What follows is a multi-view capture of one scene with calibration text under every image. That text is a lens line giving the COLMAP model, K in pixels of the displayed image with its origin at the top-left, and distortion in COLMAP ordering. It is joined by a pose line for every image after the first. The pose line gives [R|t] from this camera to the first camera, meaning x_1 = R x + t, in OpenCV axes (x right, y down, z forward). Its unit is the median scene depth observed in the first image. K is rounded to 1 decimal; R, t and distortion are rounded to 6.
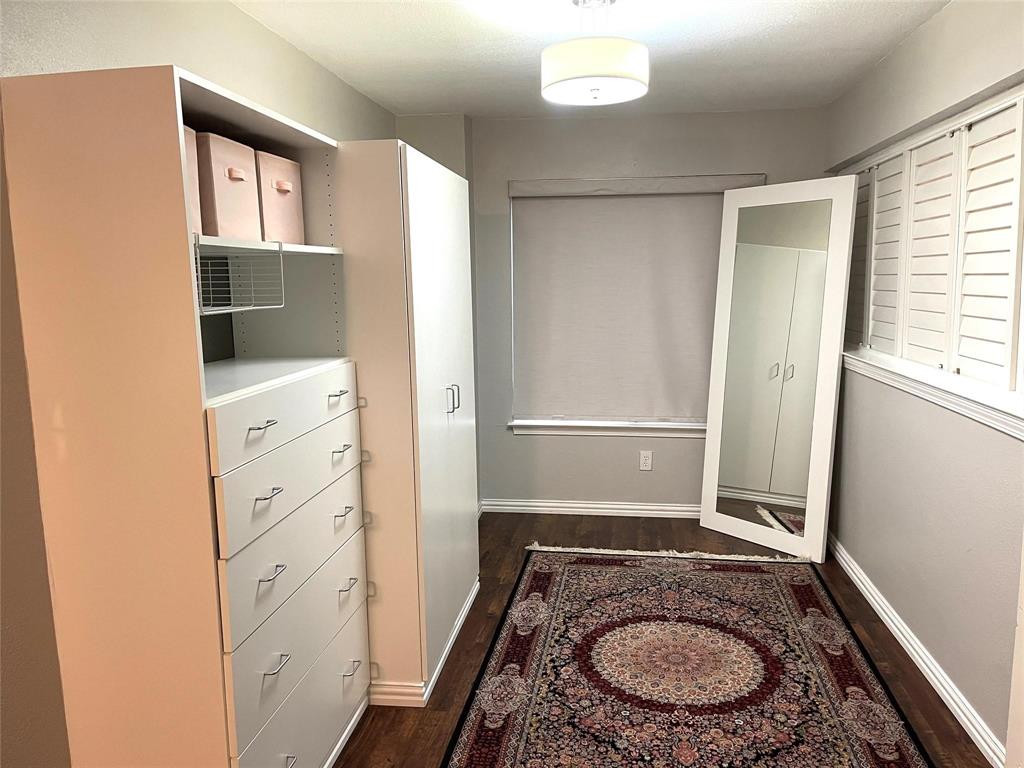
lens RADIAL K [[767.2, 0, 536.1], [0, 767.2, 377.1], [0, 0, 1]] dist [0.056599, -0.067872]
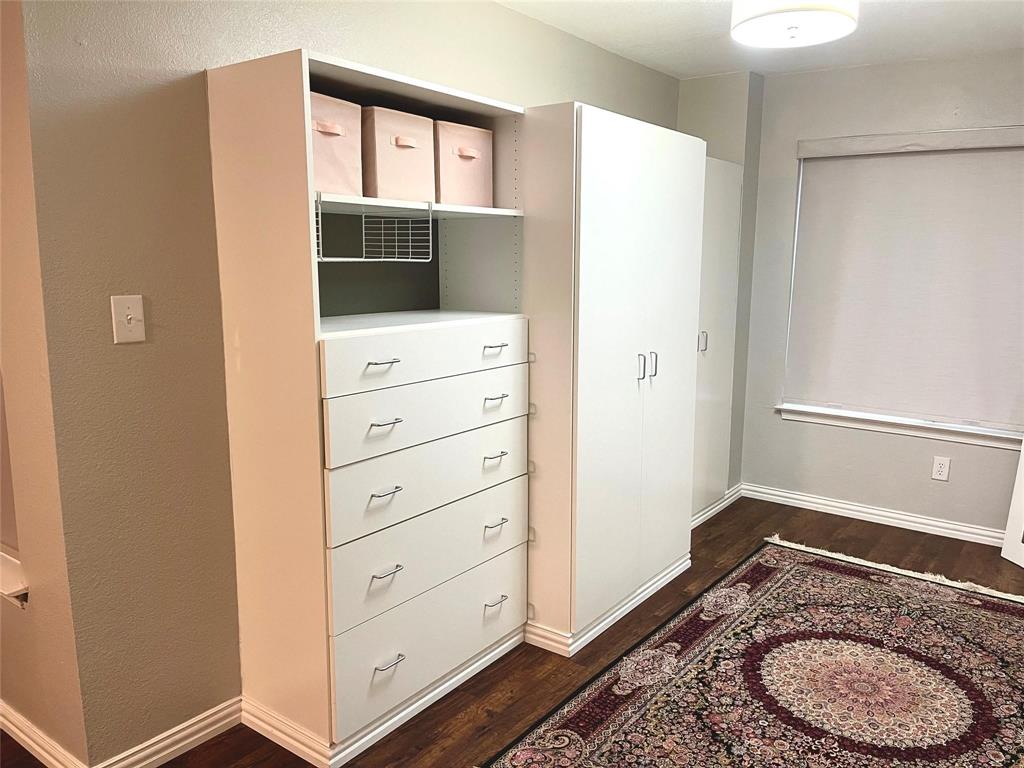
lens RADIAL K [[767.2, 0, 515.1], [0, 767.2, 376.9], [0, 0, 1]] dist [0.056599, -0.067872]
pose [[0.875460, 0.095190, -0.473824, 0.243507], [-0.080869, 0.995441, 0.050563, 0.007443], [0.476477, -0.005948, 0.879167, 0.060944]]
